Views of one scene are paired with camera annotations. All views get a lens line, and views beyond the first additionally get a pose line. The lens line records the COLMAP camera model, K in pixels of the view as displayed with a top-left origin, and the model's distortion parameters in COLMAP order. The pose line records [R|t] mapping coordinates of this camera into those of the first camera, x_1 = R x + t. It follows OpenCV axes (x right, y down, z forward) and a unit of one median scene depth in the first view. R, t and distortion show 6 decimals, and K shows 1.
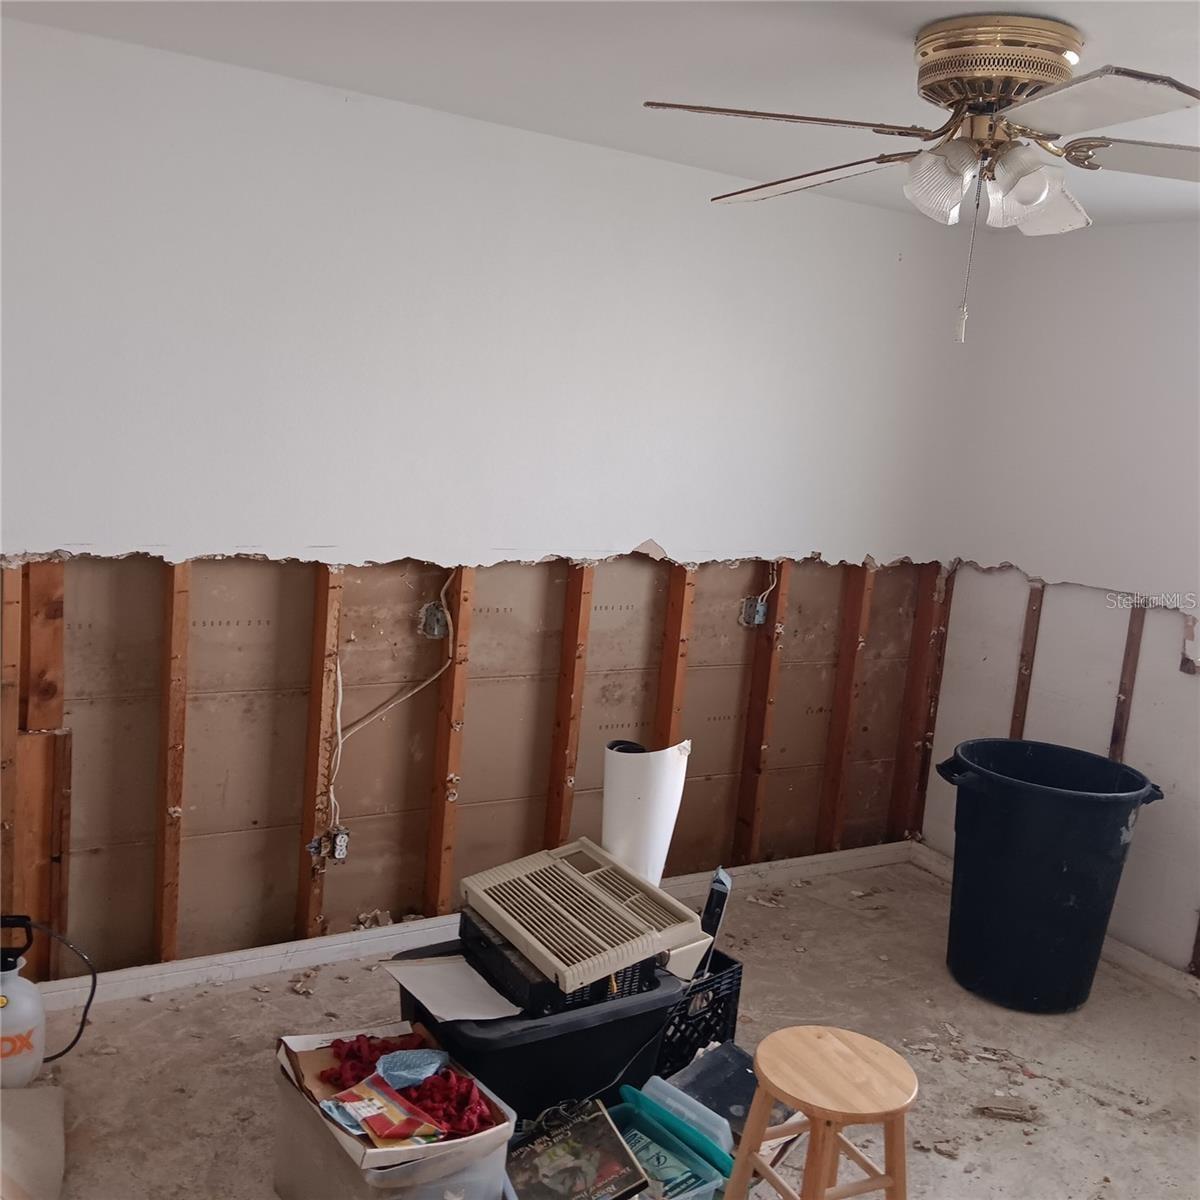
lens RADIAL K [[1253.0, 0, 600.0], [0, 1253.0, 600.0], [0, 0, 1]] dist [0.022711, -0.081226]
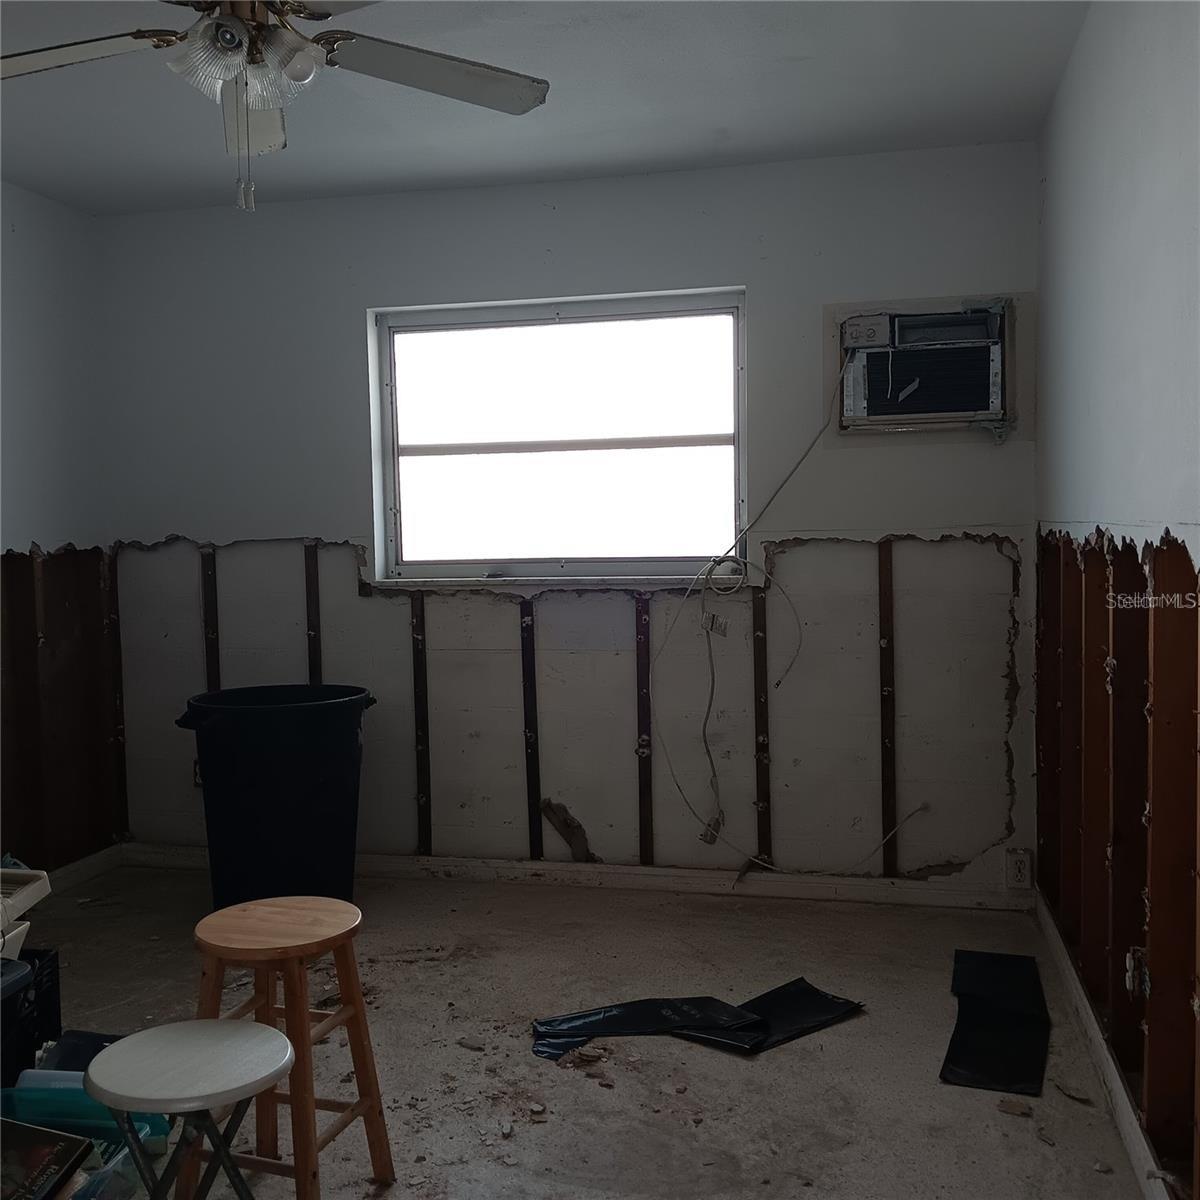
lens RADIAL K [[1232.3, 0, 612.8], [0, 1232.3, 596.8], [0, 0, 1]] dist [0.138658, -0.343625]
pose [[0.700894, -0.152722, 0.696724, -0.151244], [0.201951, 0.979328, 0.011508, 0.086980], [-0.684079, 0.132638, 0.717247, 0.036835]]
